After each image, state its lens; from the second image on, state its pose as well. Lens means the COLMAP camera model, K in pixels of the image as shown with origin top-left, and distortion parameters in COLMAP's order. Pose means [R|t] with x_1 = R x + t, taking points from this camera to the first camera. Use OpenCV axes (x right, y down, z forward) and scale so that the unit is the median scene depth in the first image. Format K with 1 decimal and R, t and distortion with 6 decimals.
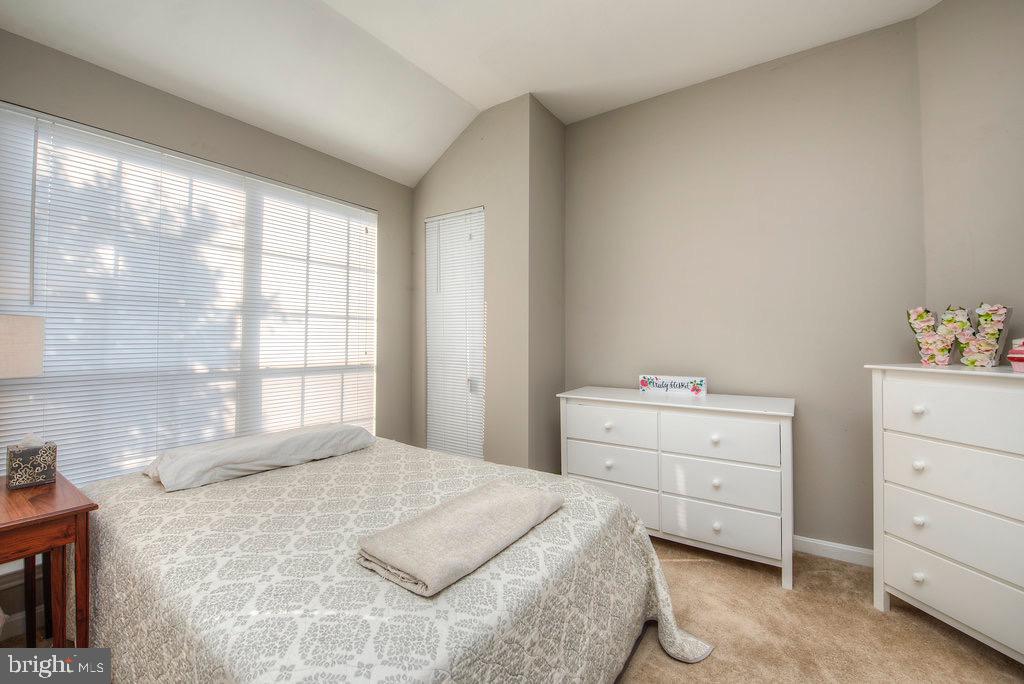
lens RADIAL K [[421.7, 0, 506.7], [0, 421.7, 326.6], [0, 0, 1]] dist [-0.008653, 0.000002]
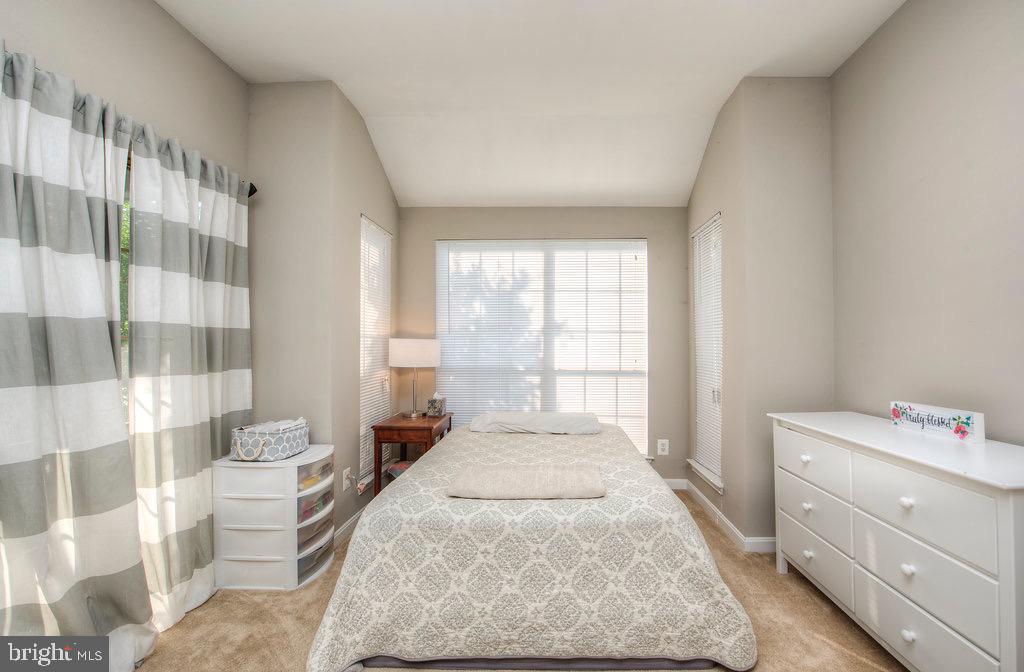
lens RADIAL K [[423.6, 0, 540.7], [0, 423.6, 339.5], [0, 0, 1]] dist [-0.011627, -0.000429]
pose [[0.540572, -0.020586, -0.841046, 0.617447], [0.030259, 0.999530, -0.005017, -0.000369], [0.840754, -0.022737, 0.540940, 0.147981]]
